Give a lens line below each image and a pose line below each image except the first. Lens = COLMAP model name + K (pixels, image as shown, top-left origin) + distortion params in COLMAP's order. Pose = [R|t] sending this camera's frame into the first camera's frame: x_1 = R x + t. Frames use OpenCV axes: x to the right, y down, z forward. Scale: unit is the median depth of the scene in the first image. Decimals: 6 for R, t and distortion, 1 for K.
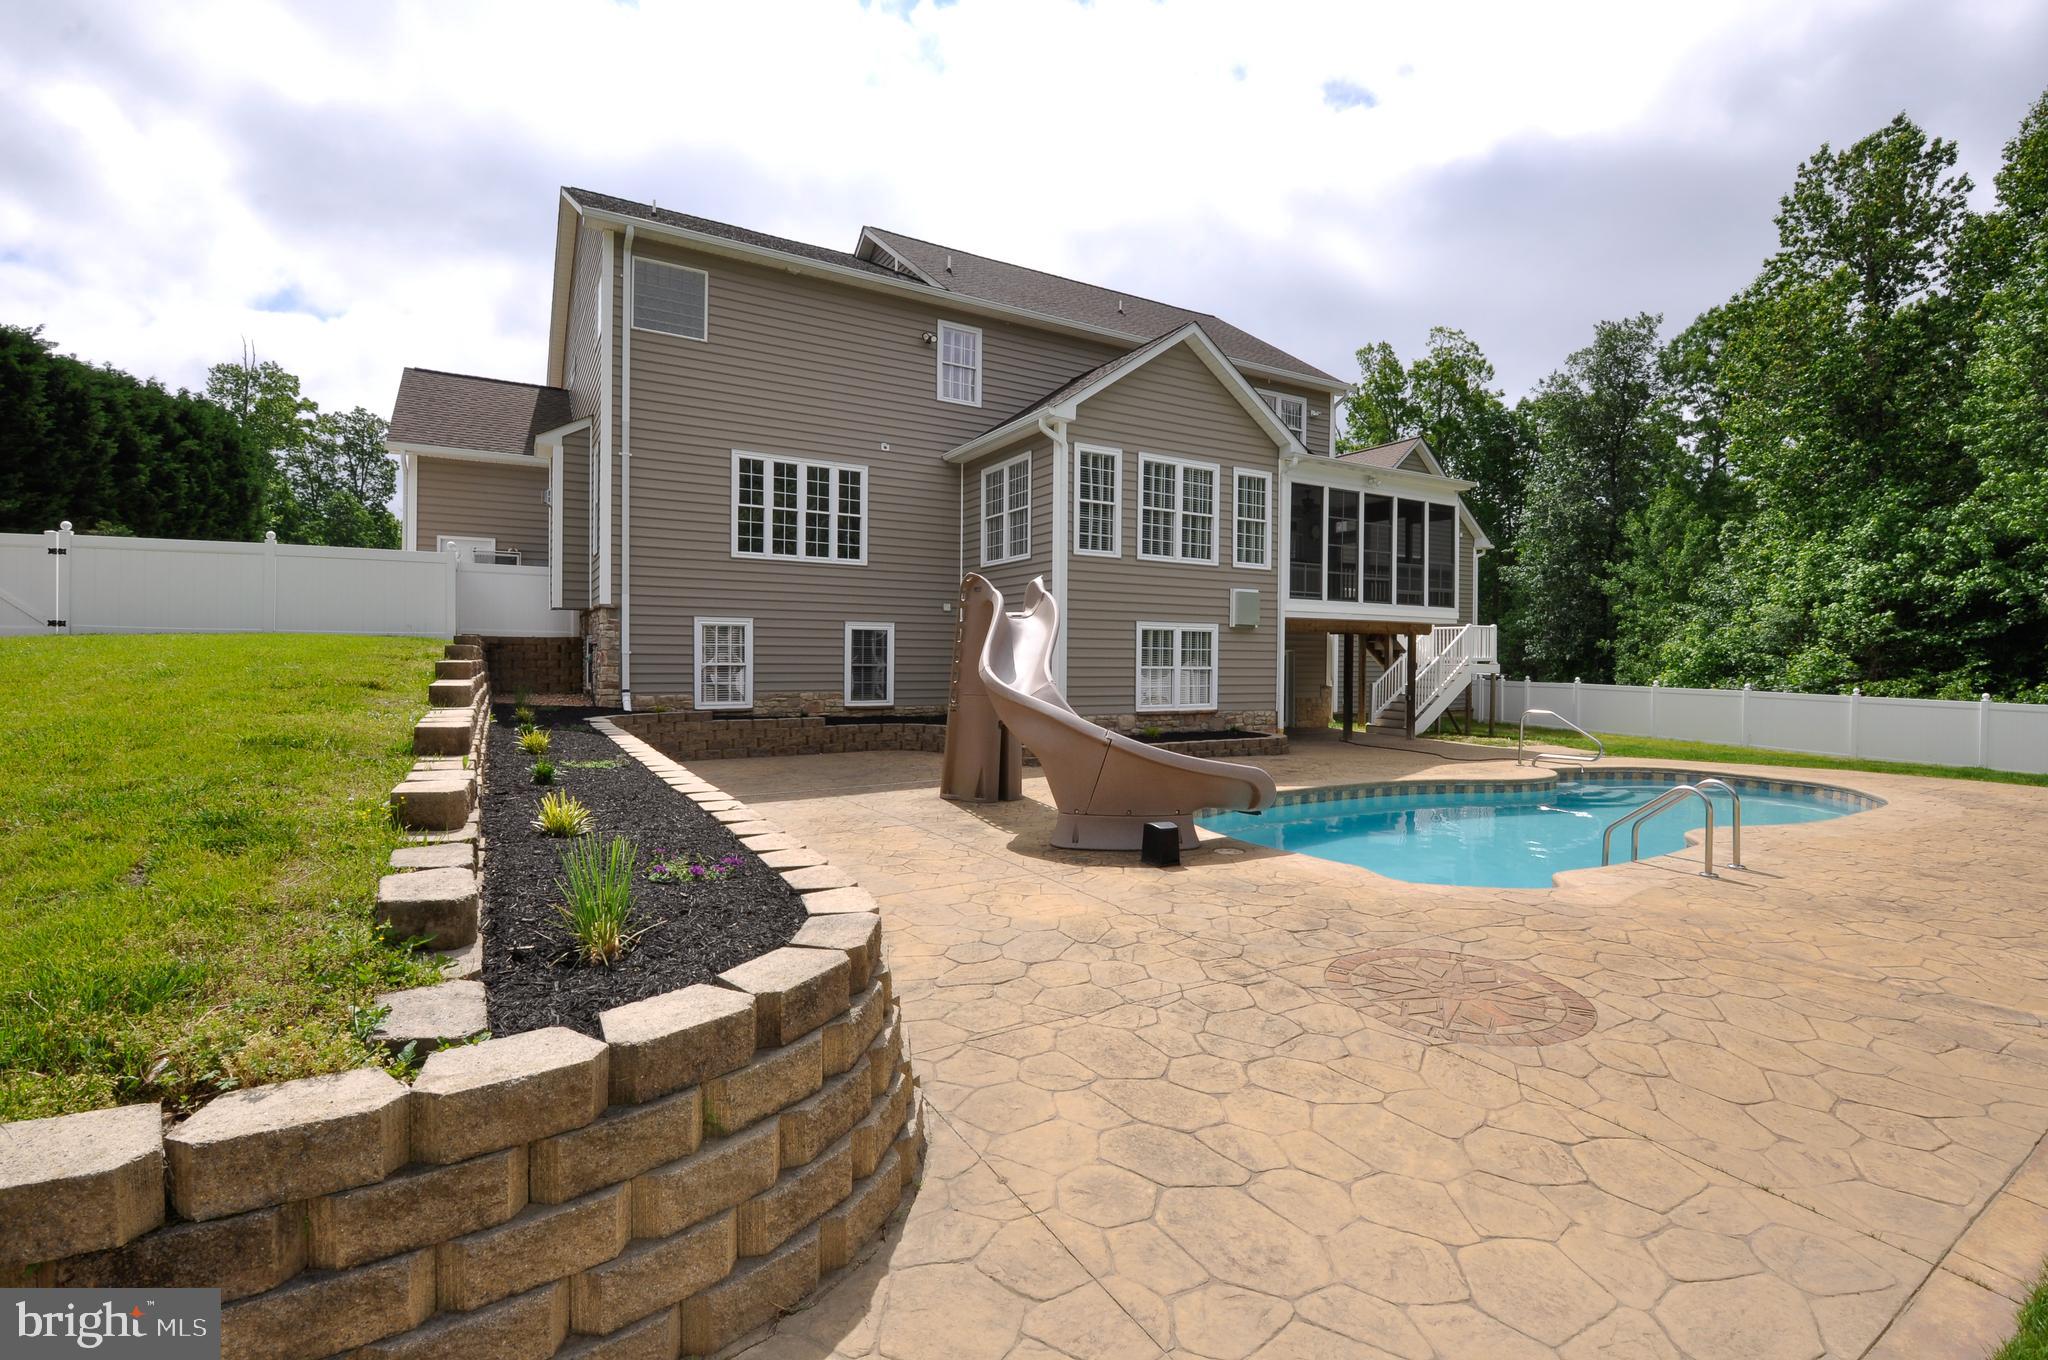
lens RADIAL K [[914.8, 0, 1024.0], [0, 914.8, 680.0], [0, 0, 1]] dist [-0.022768, -0.001555]
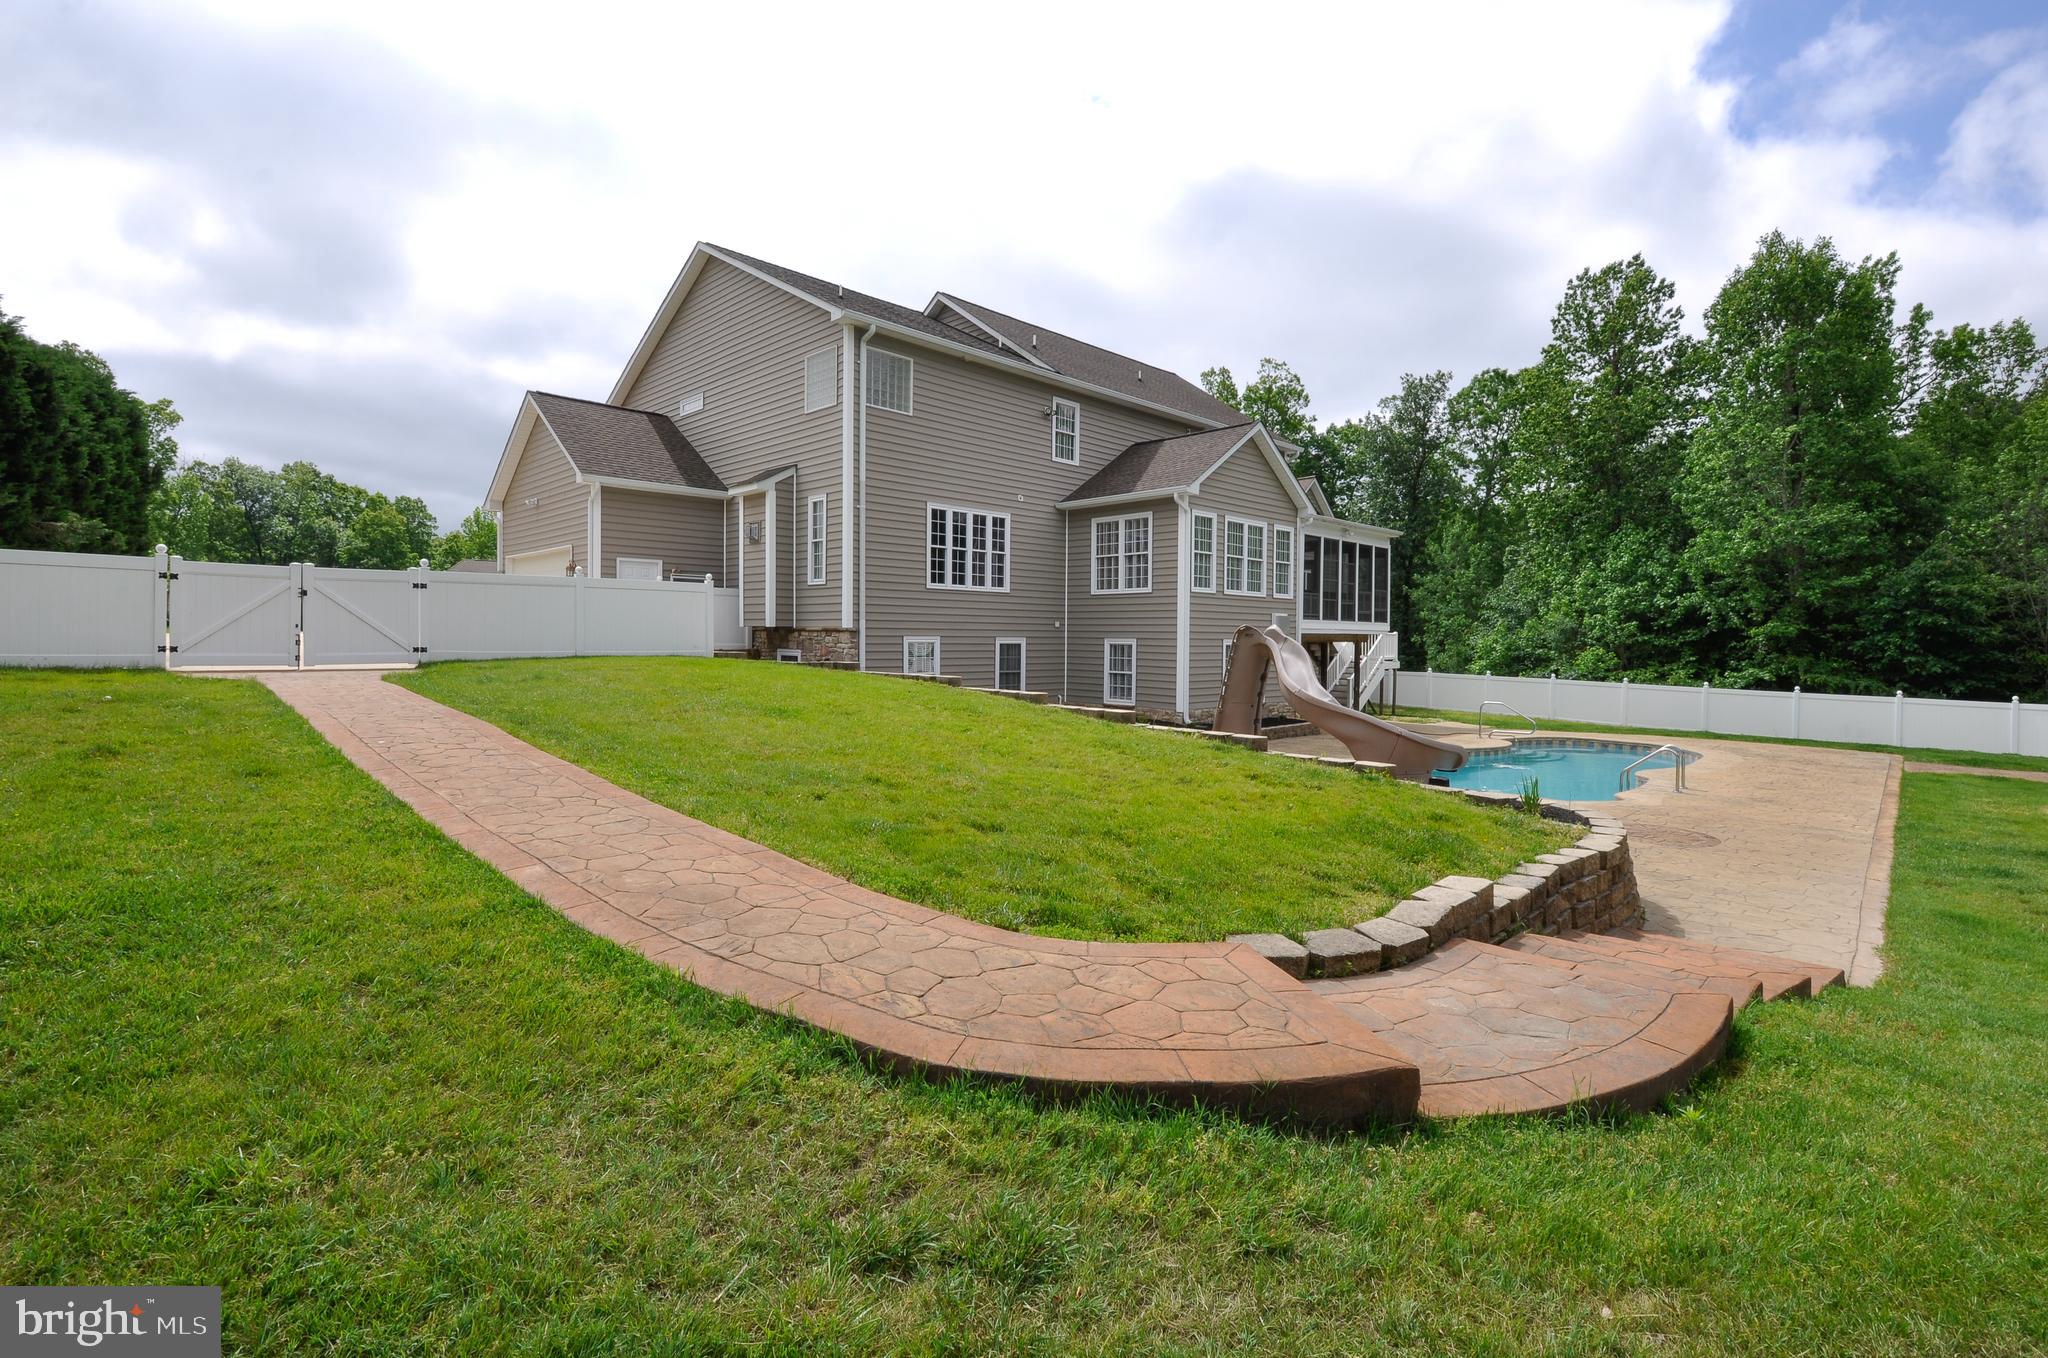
lens RADIAL K [[914.8, 0, 1024.0], [0, 914.8, 679.0], [0, 0, 1]] dist [-0.022768, -0.001555]
pose [[0.970301, -0.010305, 0.241679, -0.399102], [0.003826, 0.999621, 0.027262, -0.035081], [-0.241869, -0.025527, 0.969973, -0.202618]]
